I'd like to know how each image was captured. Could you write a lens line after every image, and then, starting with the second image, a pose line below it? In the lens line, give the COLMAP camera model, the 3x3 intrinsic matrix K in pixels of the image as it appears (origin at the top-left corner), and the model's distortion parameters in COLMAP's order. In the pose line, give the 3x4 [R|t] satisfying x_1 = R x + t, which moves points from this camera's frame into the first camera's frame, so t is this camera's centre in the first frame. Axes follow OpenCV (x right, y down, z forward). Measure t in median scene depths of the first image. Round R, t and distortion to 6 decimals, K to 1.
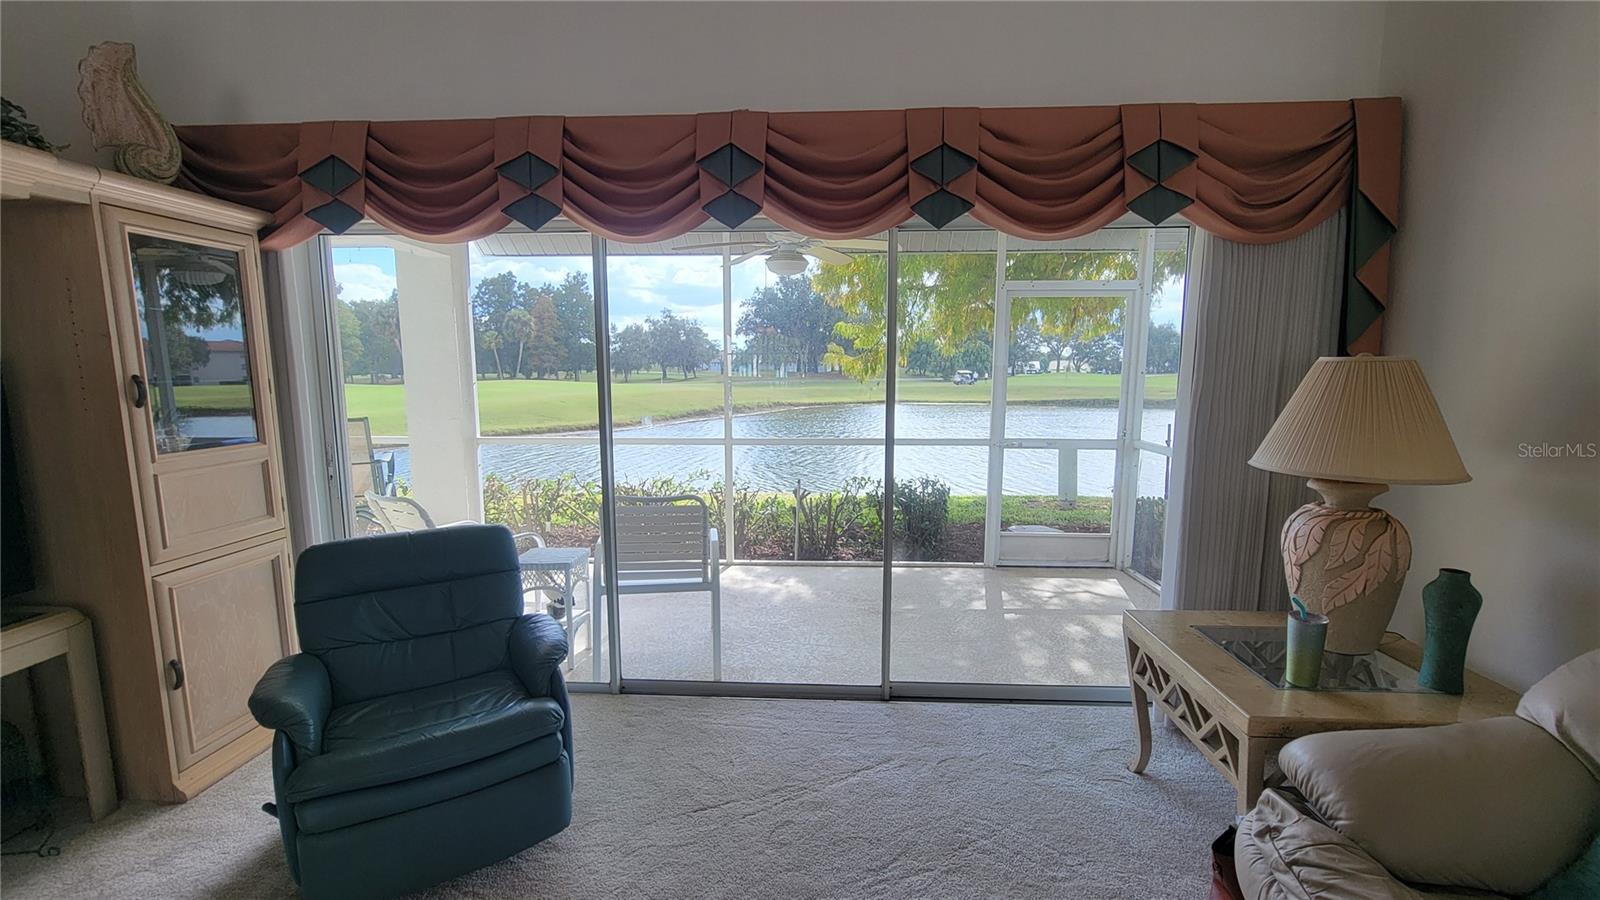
lens RADIAL K [[675.0, 0, 804.6], [0, 675.0, 461.4], [0, 0, 1]] dist [-0.001569, 0.000202]
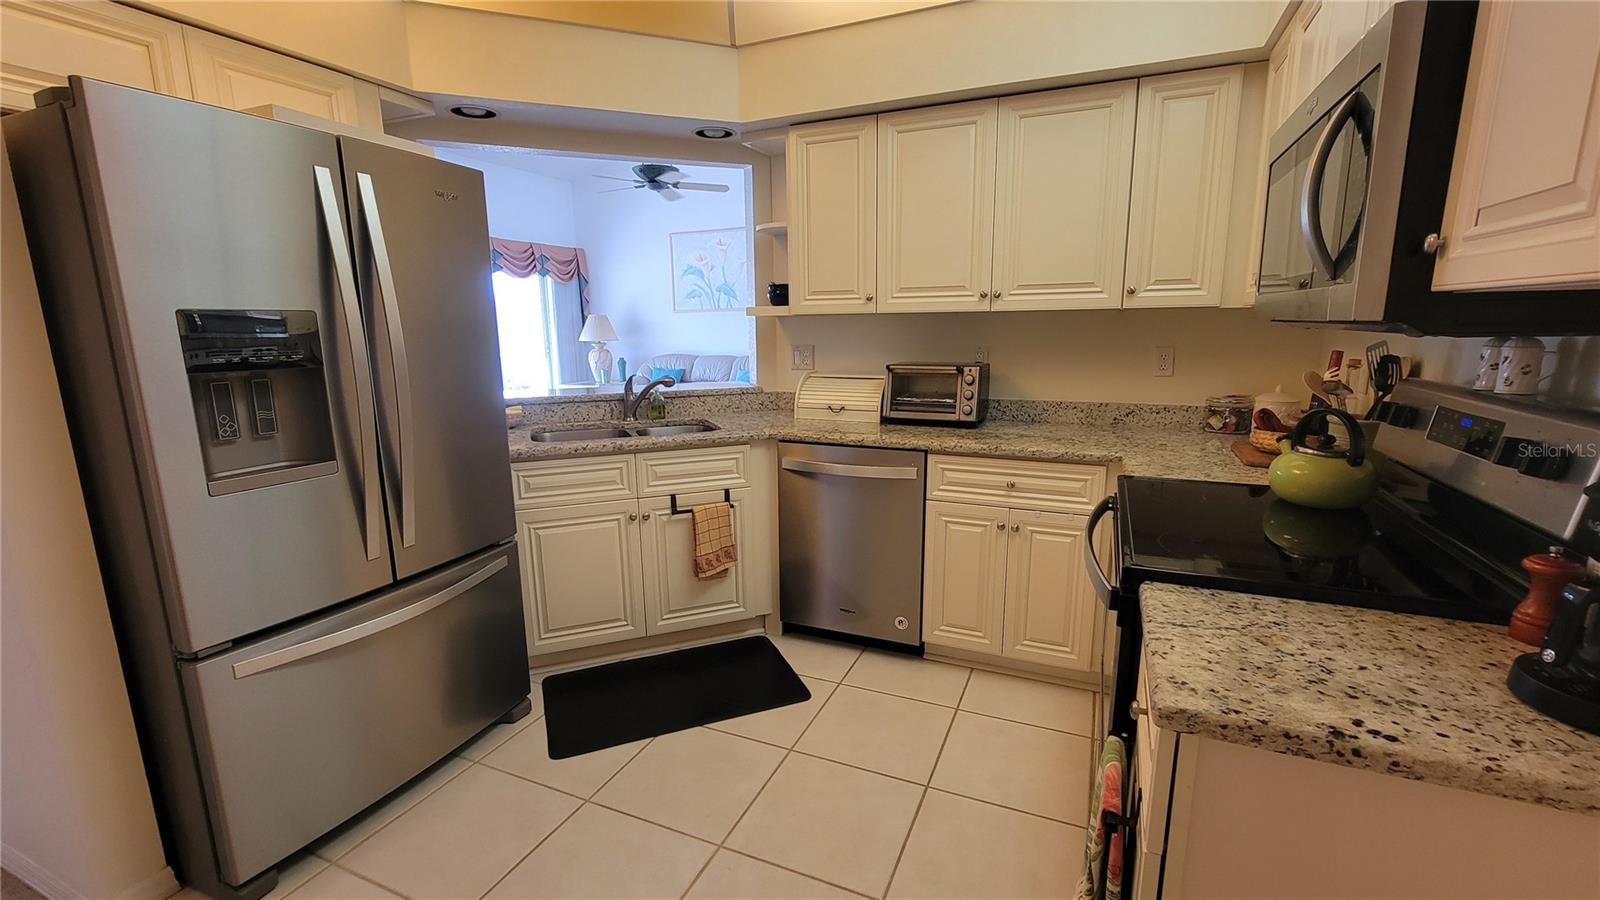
lens RADIAL K [[675.0, 0, 789.6], [0, 675.0, 451.8], [0, 0, 1]] dist [-0.001569, 0.000202]
pose [[0.372172, -0.179268, 0.910687, -2.397253], [0.133726, 0.981290, 0.138517, 0.234611], [-0.918480, 0.070230, 0.389182, -1.516592]]
